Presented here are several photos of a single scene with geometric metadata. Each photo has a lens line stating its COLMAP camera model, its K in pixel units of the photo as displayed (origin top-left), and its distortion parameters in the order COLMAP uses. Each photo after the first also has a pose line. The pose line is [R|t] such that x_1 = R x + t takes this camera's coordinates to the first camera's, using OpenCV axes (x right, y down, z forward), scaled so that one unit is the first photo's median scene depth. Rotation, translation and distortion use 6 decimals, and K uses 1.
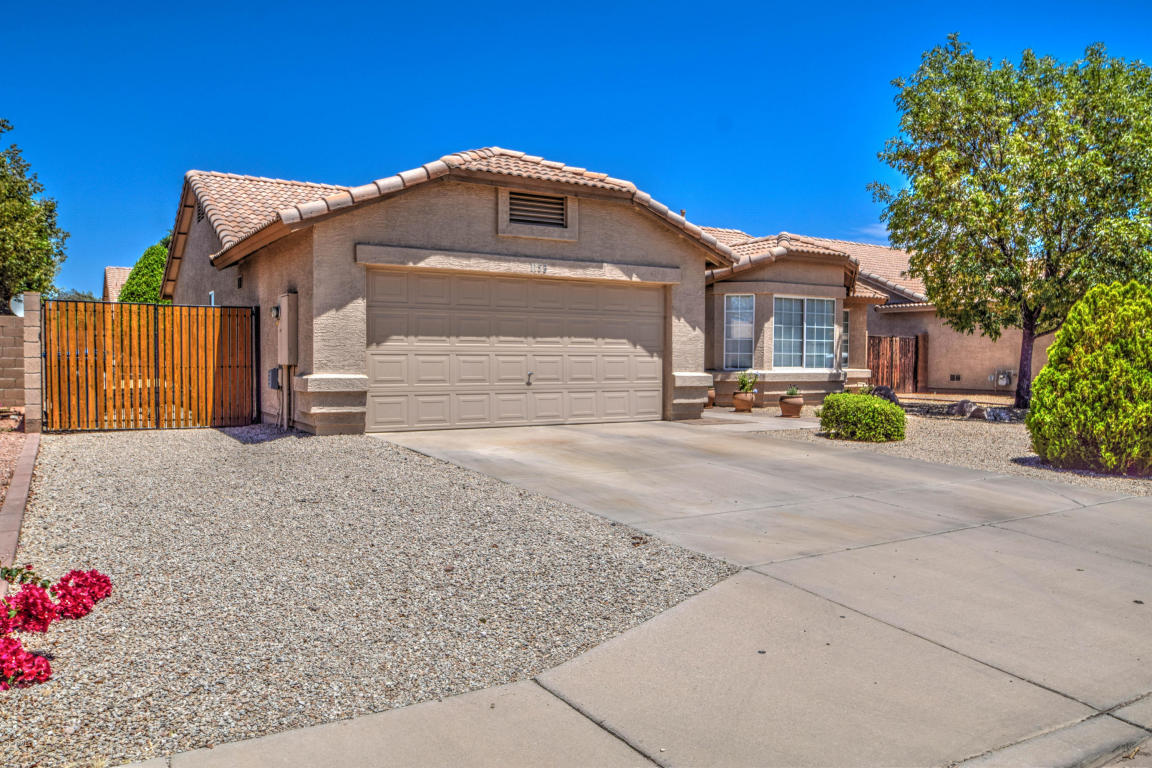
lens RADIAL K [[850.8, 0, 574.8], [0, 850.8, 384.9], [0, 0, 1]] dist [-0.032799, 0.003714]
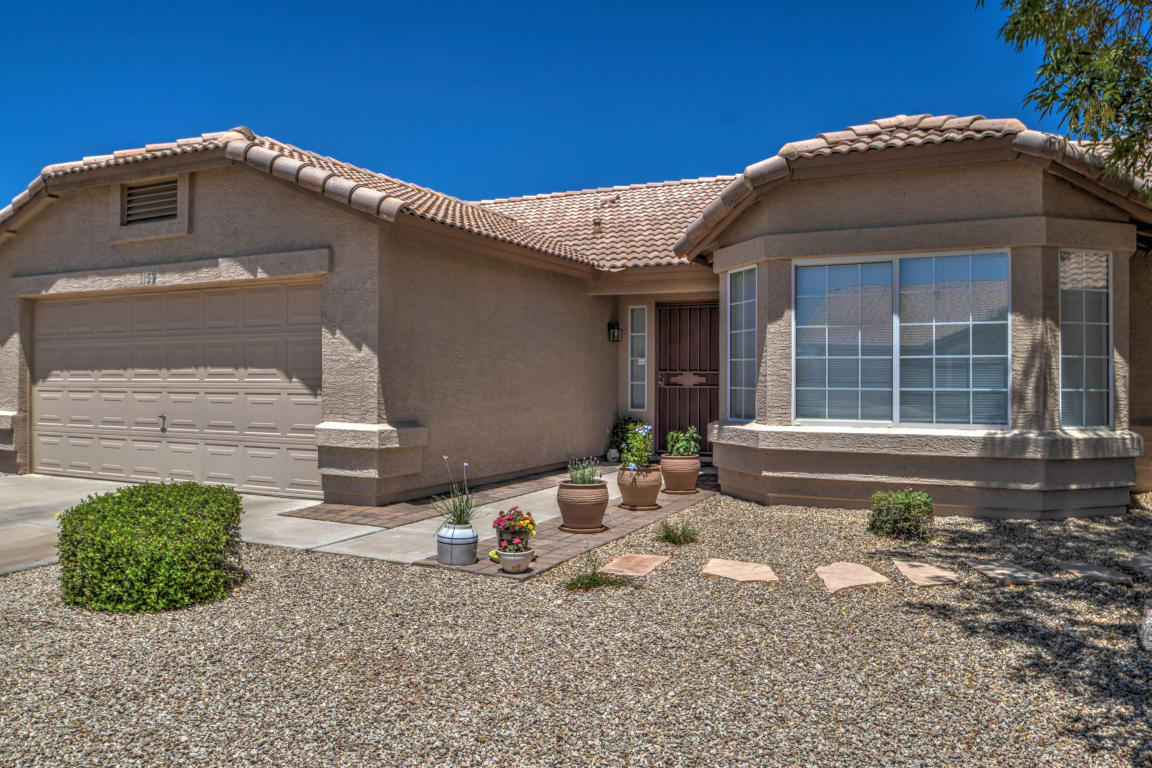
lens RADIAL K [[850.8, 0, 575.6], [0, 850.8, 381.5], [0, 0, 1]] dist [-0.032799, 0.003714]
pose [[0.514977, -0.002056, -0.857202, 0.762958], [-0.027480, 0.999444, -0.018906, -0.039087], [0.856764, 0.033292, 0.514634, 0.896817]]
